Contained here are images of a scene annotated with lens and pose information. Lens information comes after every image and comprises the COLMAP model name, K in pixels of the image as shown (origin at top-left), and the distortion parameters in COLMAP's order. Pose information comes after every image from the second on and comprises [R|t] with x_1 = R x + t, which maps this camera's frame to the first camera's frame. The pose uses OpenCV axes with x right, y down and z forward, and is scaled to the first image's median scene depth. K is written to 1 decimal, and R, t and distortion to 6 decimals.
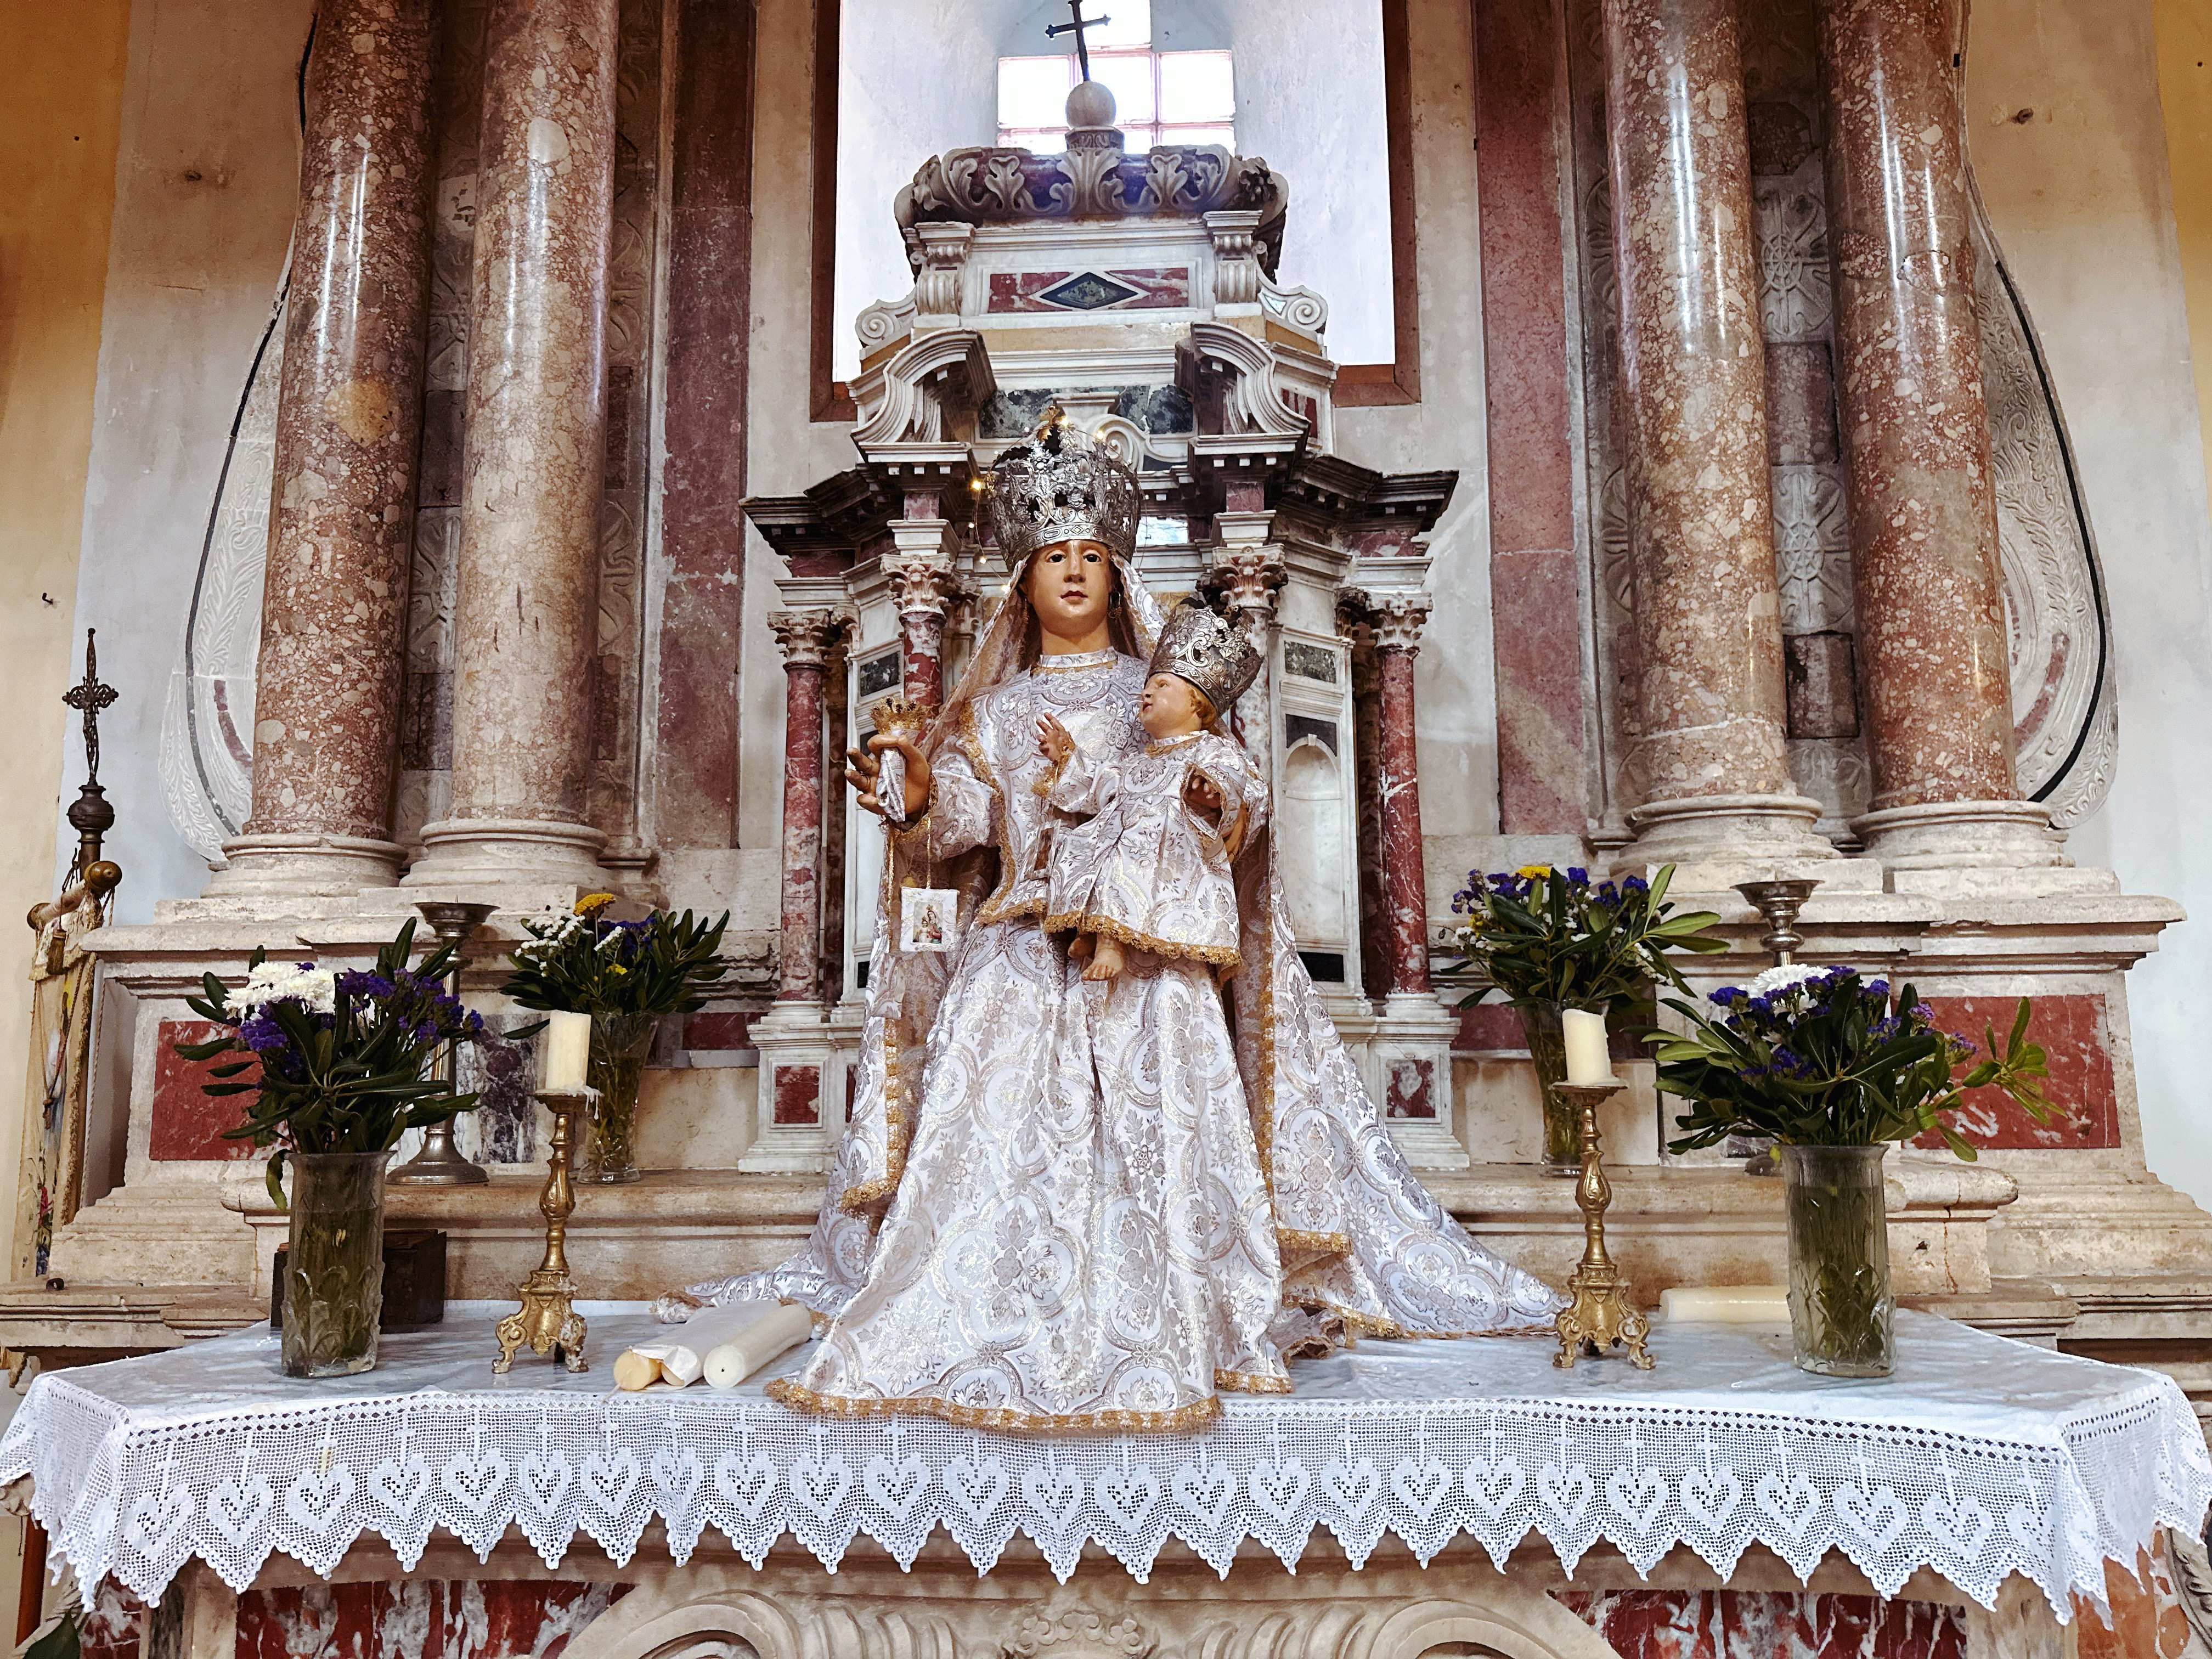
lens RADIAL K [[1598.7, 0, 1106.0], [0, 1598.7, 829.5], [0, 0, 1]] dist [0.094647, -0.135890]
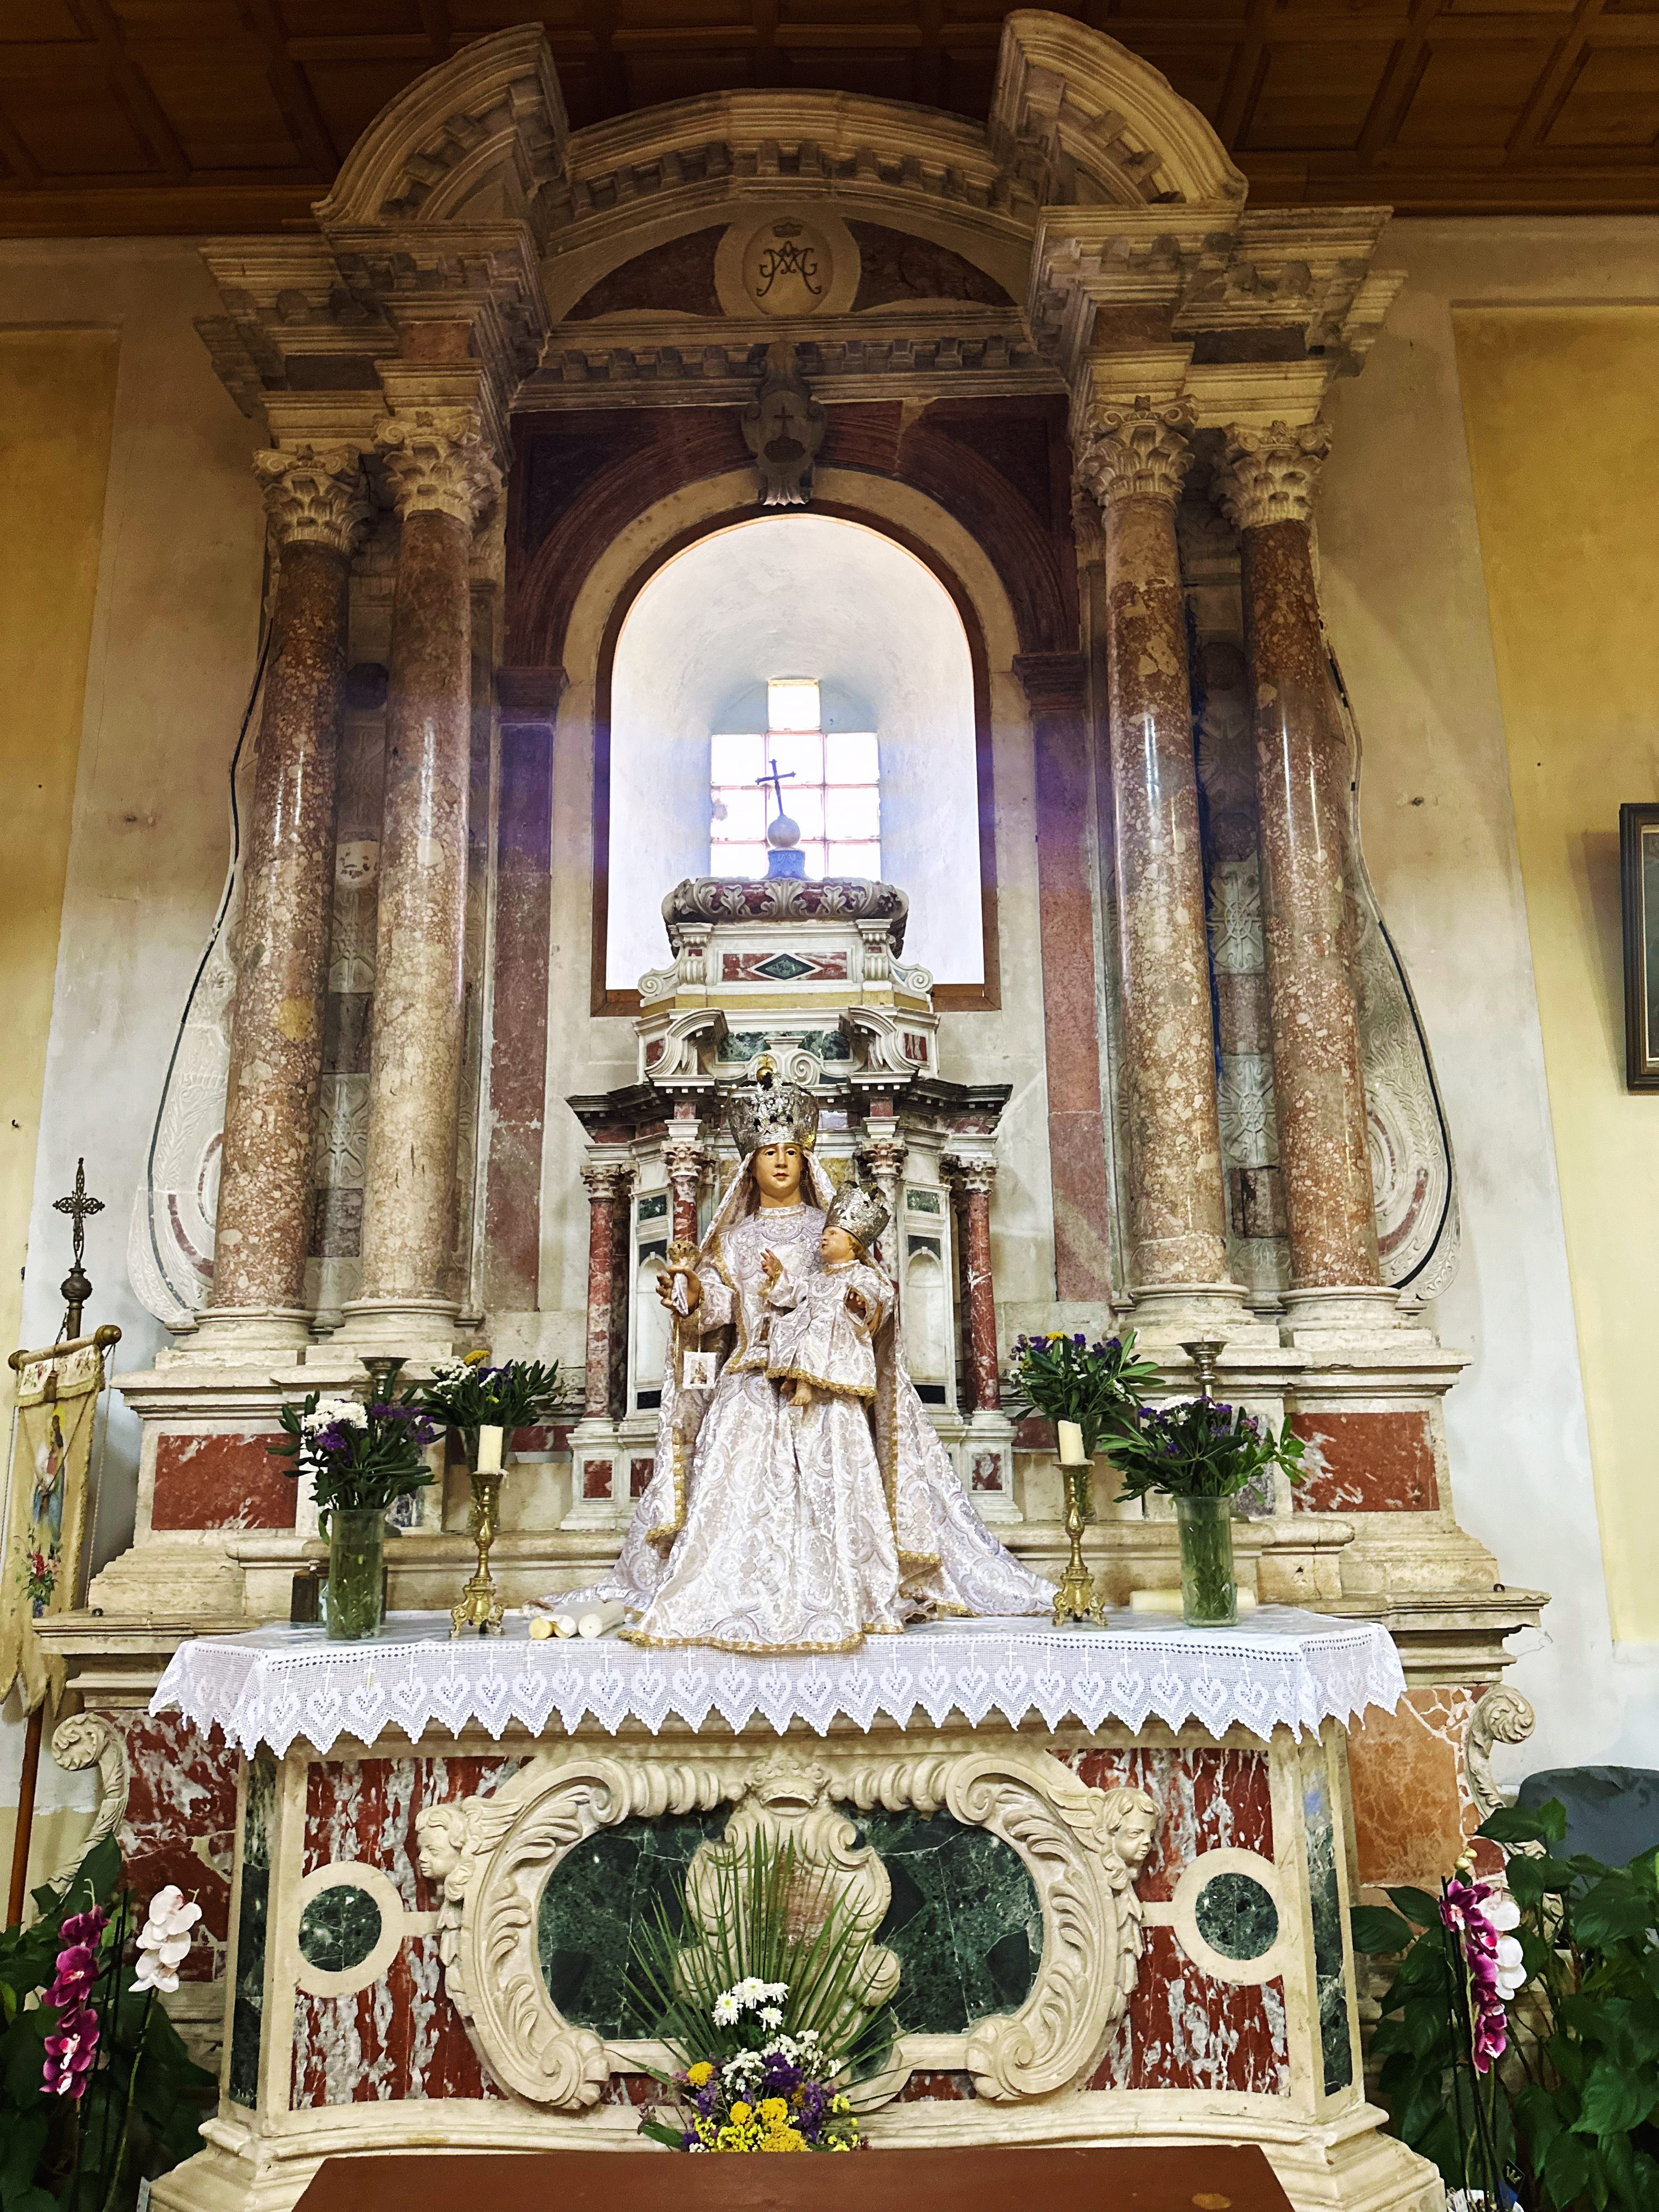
lens RADIAL K [[1580.4, 0, 829.5], [0, 1580.4, 1106.0], [0, 0, 1]] dist [0.181099, -0.398237]
pose [[0.999221, 0.002967, 0.039341, -0.028400], [0.000324, 0.996517, -0.083388, -0.064686], [-0.039452, 0.083336, 0.995740, -0.567119]]
